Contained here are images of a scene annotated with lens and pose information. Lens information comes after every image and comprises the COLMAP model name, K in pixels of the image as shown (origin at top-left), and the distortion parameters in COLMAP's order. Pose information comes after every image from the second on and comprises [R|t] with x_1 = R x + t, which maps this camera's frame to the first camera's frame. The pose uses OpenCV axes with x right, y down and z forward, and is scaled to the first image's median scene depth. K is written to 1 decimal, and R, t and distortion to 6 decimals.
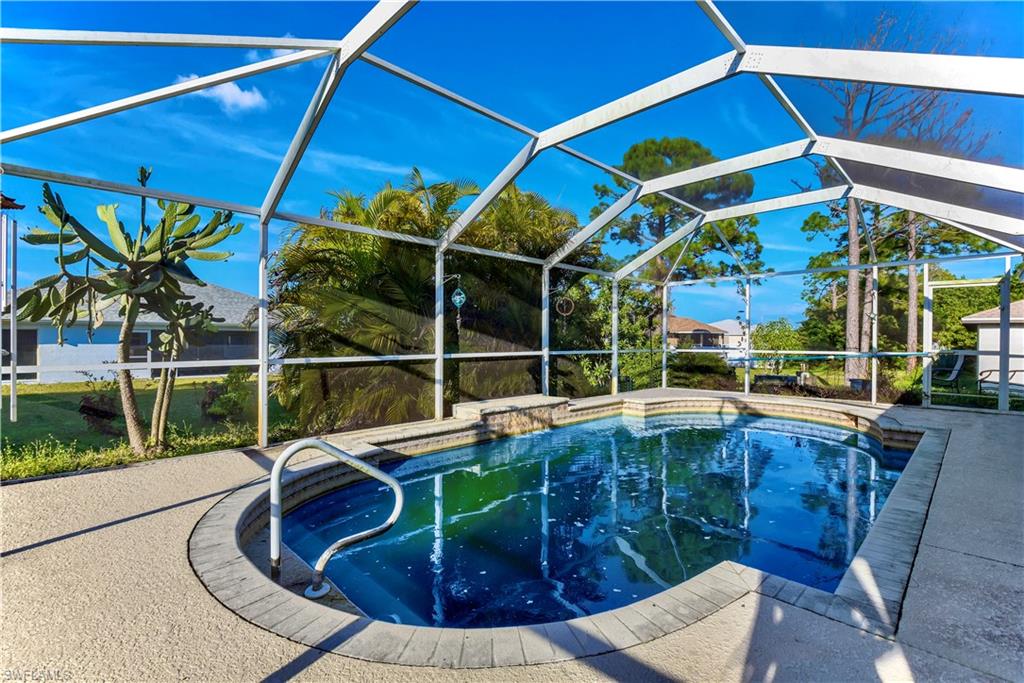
lens RADIAL K [[469.0, 0, 512.7], [0, 469.0, 341.5], [0, 0, 1]] dist [0.002804, -0.012763]
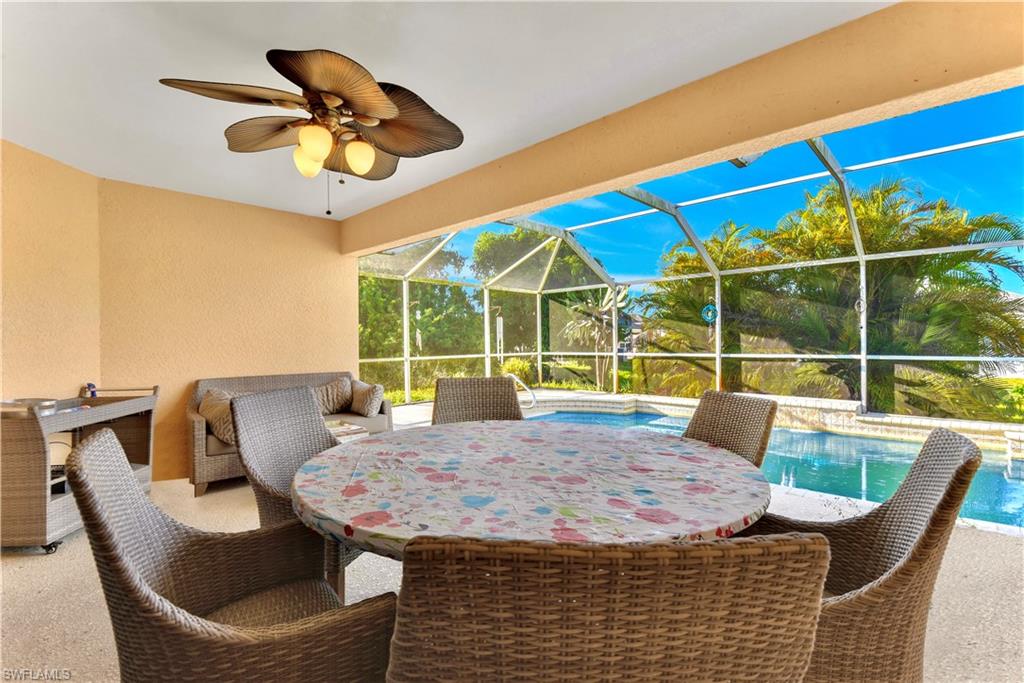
lens RADIAL K [[469.0, 0, 507.5], [0, 469.0, 340.2], [0, 0, 1]] dist [0.002804, -0.012763]
pose [[0.000418, -0.000286, -1.000000, 1.217400], [0.006764, 0.999977, -0.000283, -0.017290], [0.999977, -0.006764, 0.000420, 0.382393]]
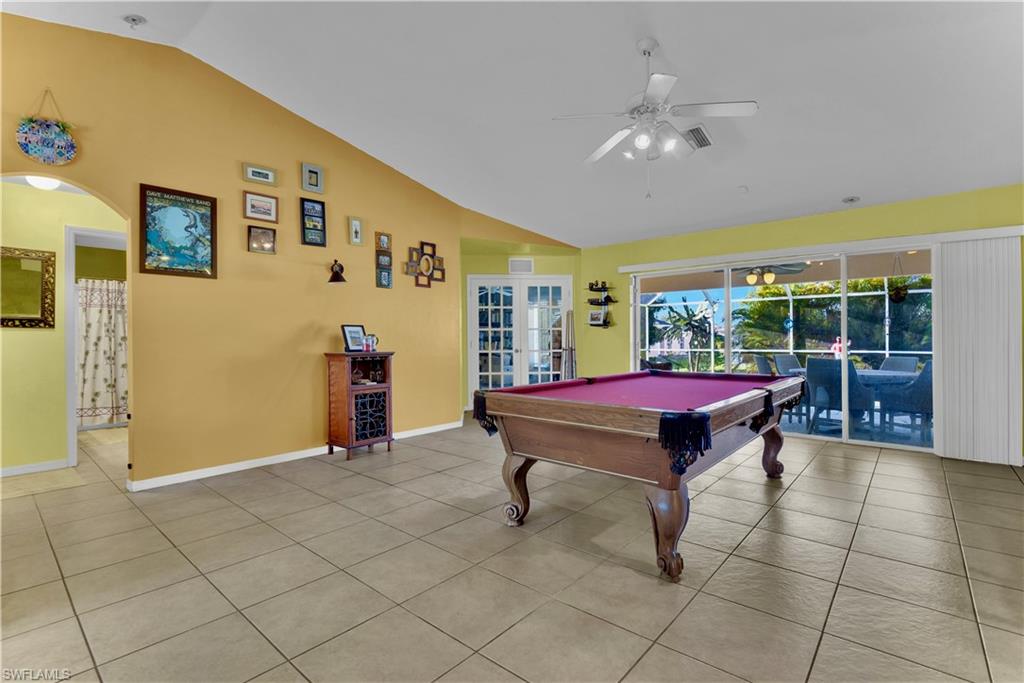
lens RADIAL K [[469.0, 0, 506.6], [0, 469.0, 341.5], [0, 0, 1]] dist [0.002804, -0.012763]
pose [[0.065858, 0.006692, -0.997807, 1.889307], [-0.000557, 0.999978, 0.006670, -0.026001], [0.997829, 0.000116, 0.065860, -0.433918]]
